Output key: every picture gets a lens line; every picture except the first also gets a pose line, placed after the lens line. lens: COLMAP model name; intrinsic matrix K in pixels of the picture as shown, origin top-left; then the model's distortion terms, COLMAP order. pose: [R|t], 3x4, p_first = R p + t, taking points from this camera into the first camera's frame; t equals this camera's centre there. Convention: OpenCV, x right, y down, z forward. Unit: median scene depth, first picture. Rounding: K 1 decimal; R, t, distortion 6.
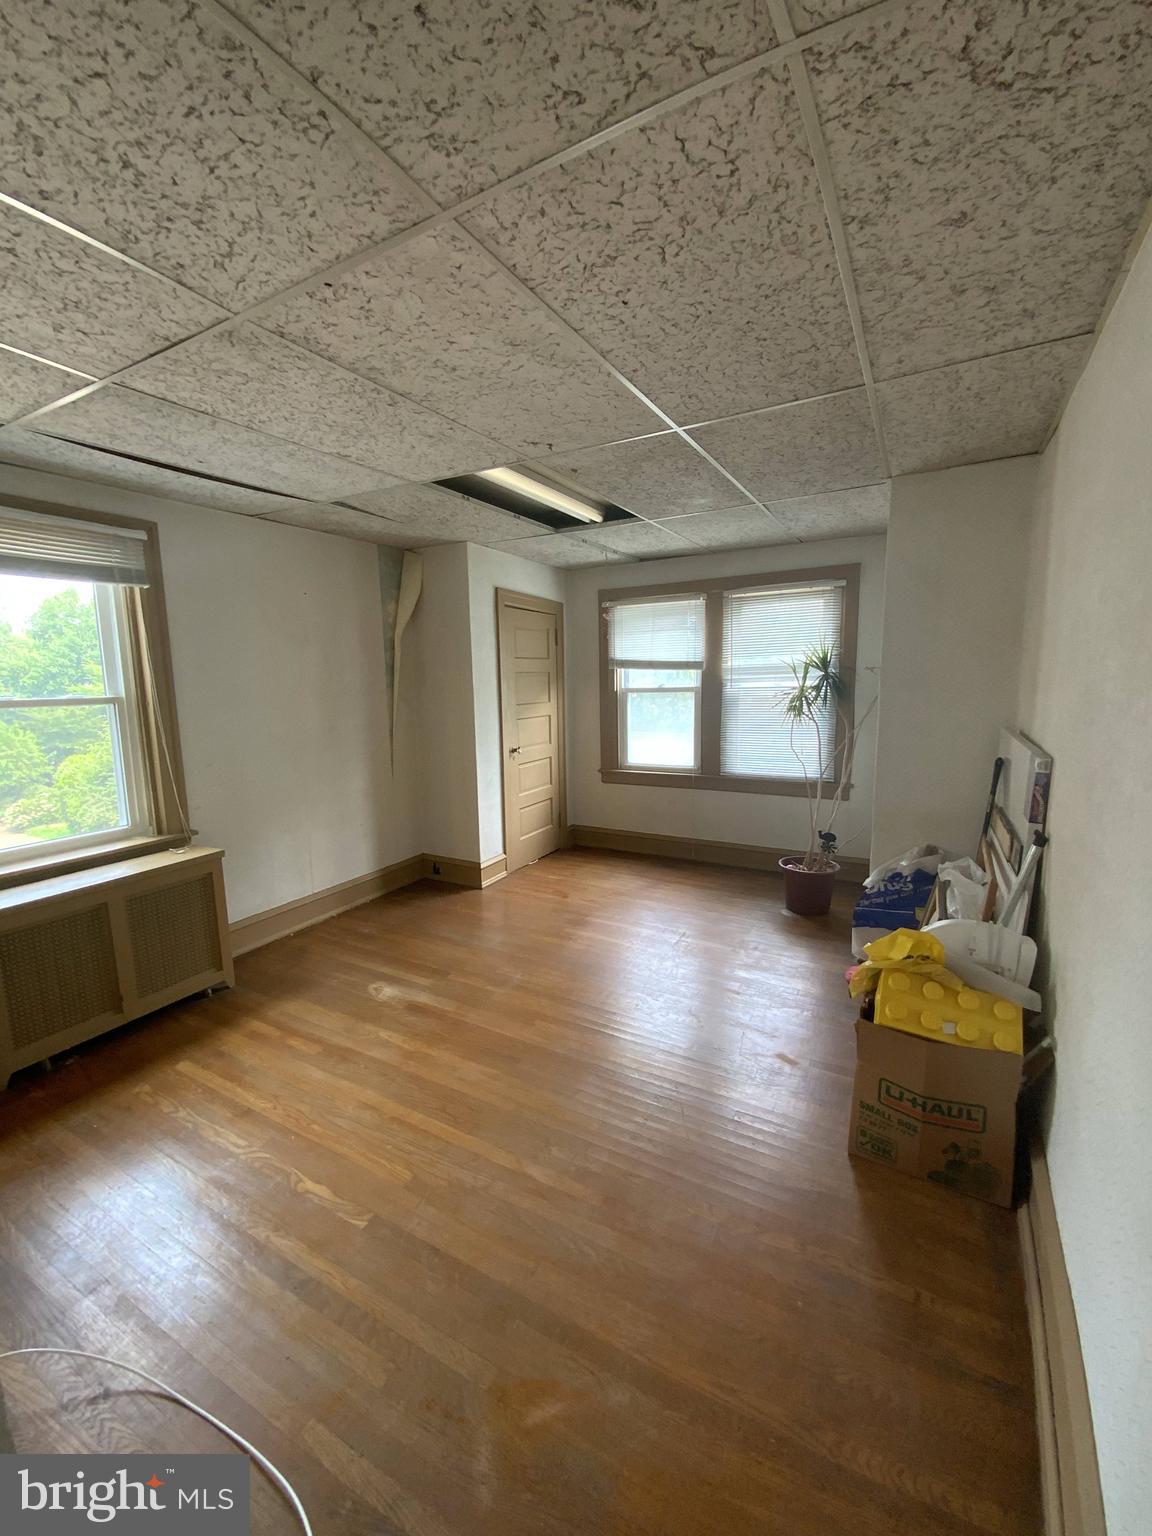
lens RADIAL K [[628.9, 0, 573.8], [0, 628.9, 767.1], [0, 0, 1]] dist [0.030995, -0.020226]
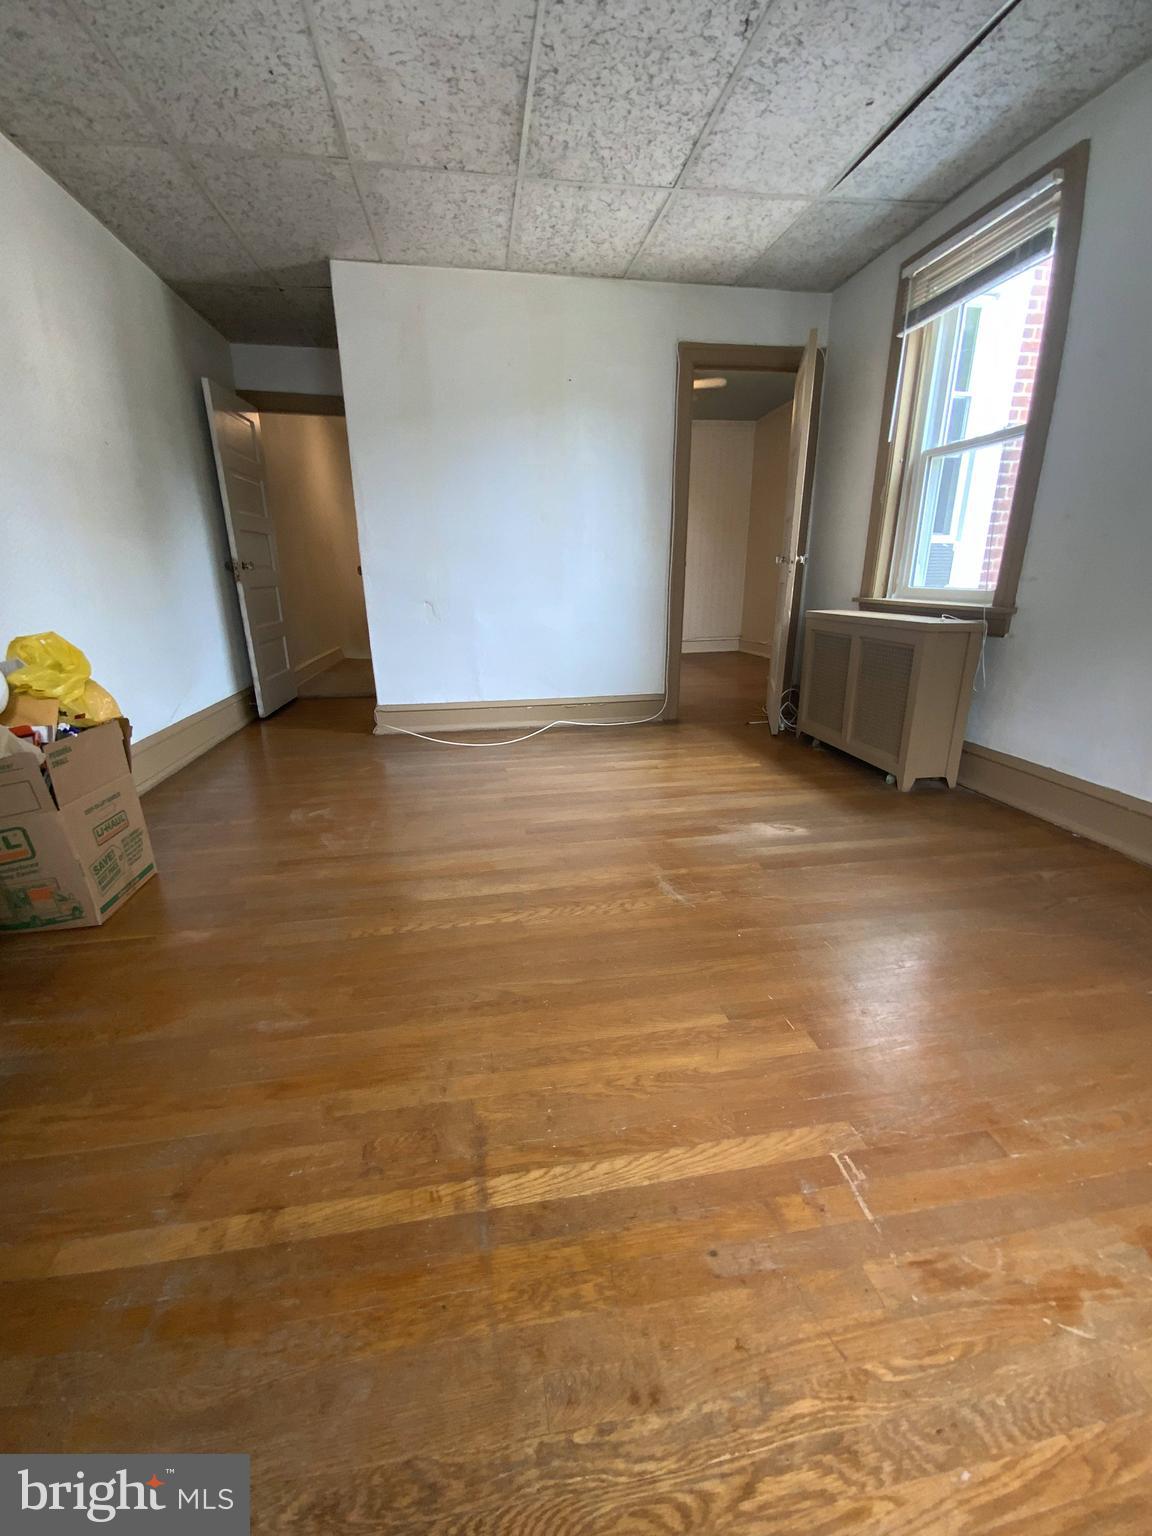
lens RADIAL K [[628.9, 0, 573.8], [0, 628.9, 767.1], [0, 0, 1]] dist [0.030995, -0.020226]
pose [[-0.784338, 0.200891, -0.586905, 0.351730], [-0.074249, 0.908907, 0.410335, 0.000170], [0.615875, 0.365418, -0.697974, 1.538488]]
